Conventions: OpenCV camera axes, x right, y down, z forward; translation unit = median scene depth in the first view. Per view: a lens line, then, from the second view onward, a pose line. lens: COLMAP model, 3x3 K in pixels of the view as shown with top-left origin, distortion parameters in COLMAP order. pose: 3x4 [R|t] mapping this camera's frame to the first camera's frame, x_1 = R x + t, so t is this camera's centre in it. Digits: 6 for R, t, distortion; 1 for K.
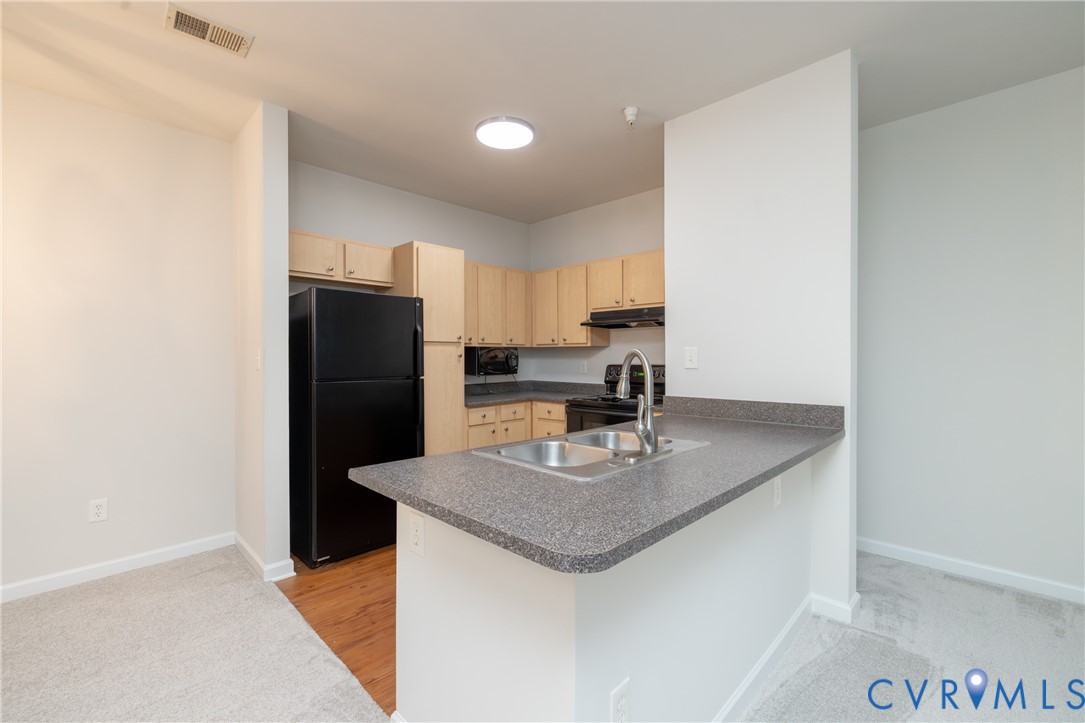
lens RADIAL K [[448.9, 0, 537.3], [0, 448.9, 360.7], [0, 0, 1]] dist [-0.001171, 0.000684]
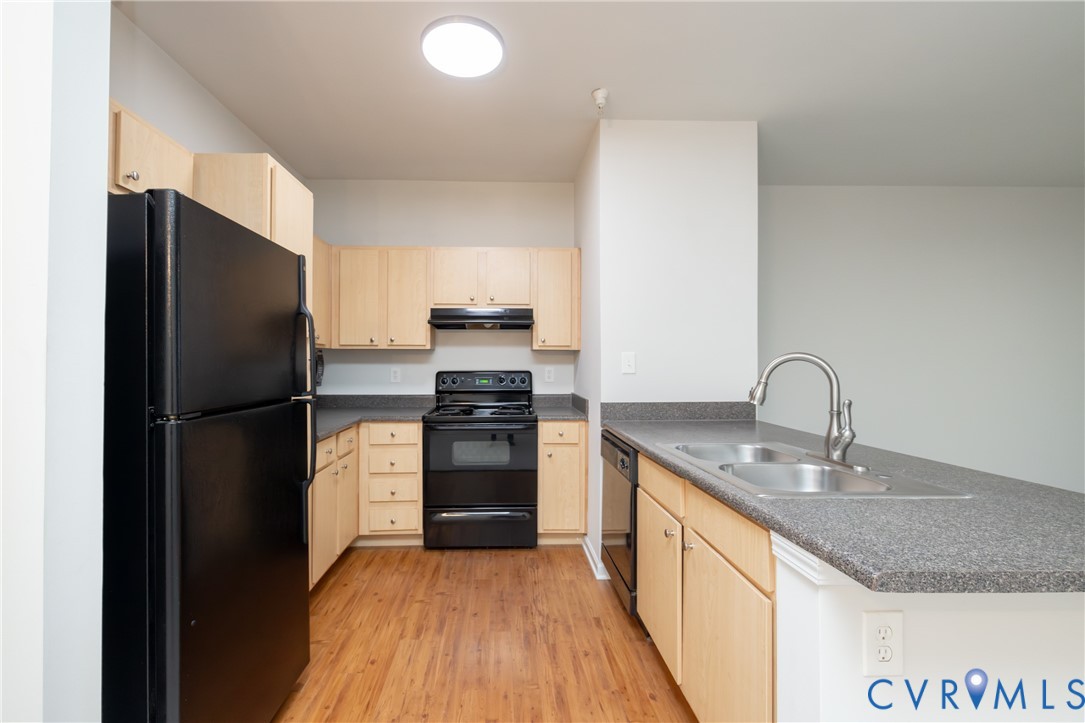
lens RADIAL K [[448.9, 0, 498.9], [0, 448.9, 356.2], [0, 0, 1]] dist [-0.001171, 0.000684]
pose [[0.709293, 0.011774, 0.704815, -0.394651], [0.005804, 0.999729, -0.022542, 0.000062], [-0.704890, 0.020080, 0.709033, 0.345588]]
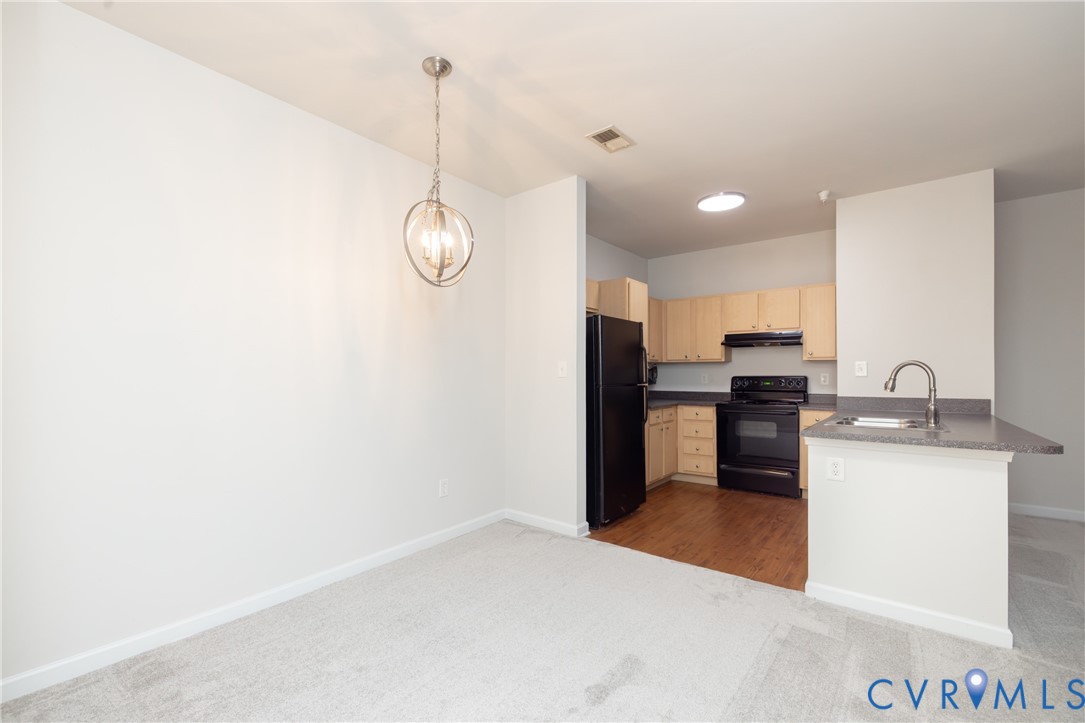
lens RADIAL K [[448.9, 0, 538.6], [0, 448.9, 374.1], [0, 0, 1]] dist [-0.001171, 0.000684]
pose [[0.993862, 0.000509, 0.110622, -0.568077], [0.000768, 0.999934, -0.011500, 0.018160], [-0.110620, 0.011515, 0.993796, -0.199193]]
